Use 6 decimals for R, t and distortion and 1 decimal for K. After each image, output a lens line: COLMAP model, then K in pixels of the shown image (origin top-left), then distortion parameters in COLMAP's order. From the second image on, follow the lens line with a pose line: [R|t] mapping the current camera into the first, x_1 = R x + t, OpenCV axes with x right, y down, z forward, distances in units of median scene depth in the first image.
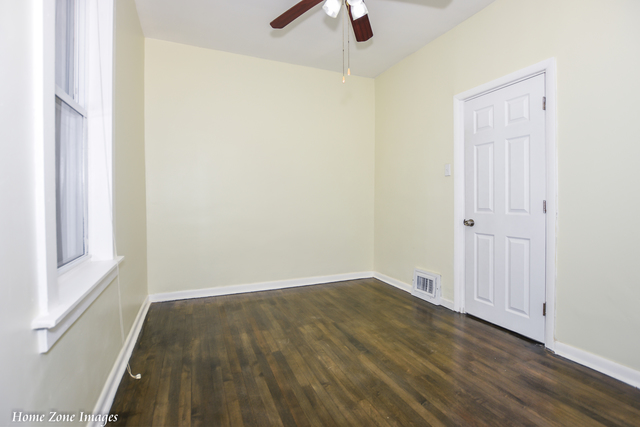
lens RADIAL K [[306.3, 0, 319.3], [0, 306.3, 217.6], [0, 0, 1]] dist [-0.040414, 0.000119]
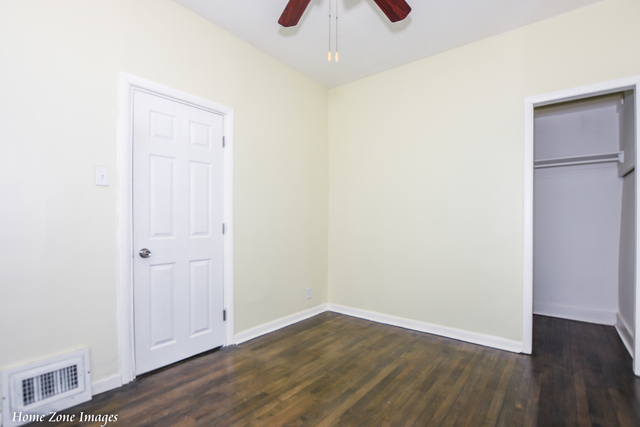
lens RADIAL K [[306.3, 0, 319.3], [0, 306.3, 217.6], [0, 0, 1]] dist [-0.040414, 0.000119]
pose [[-0.480210, 0.012134, 0.877070, -0.480693], [0.054907, 0.998359, 0.016250, -0.076611], [-0.875434, 0.055960, -0.480088, 1.207816]]
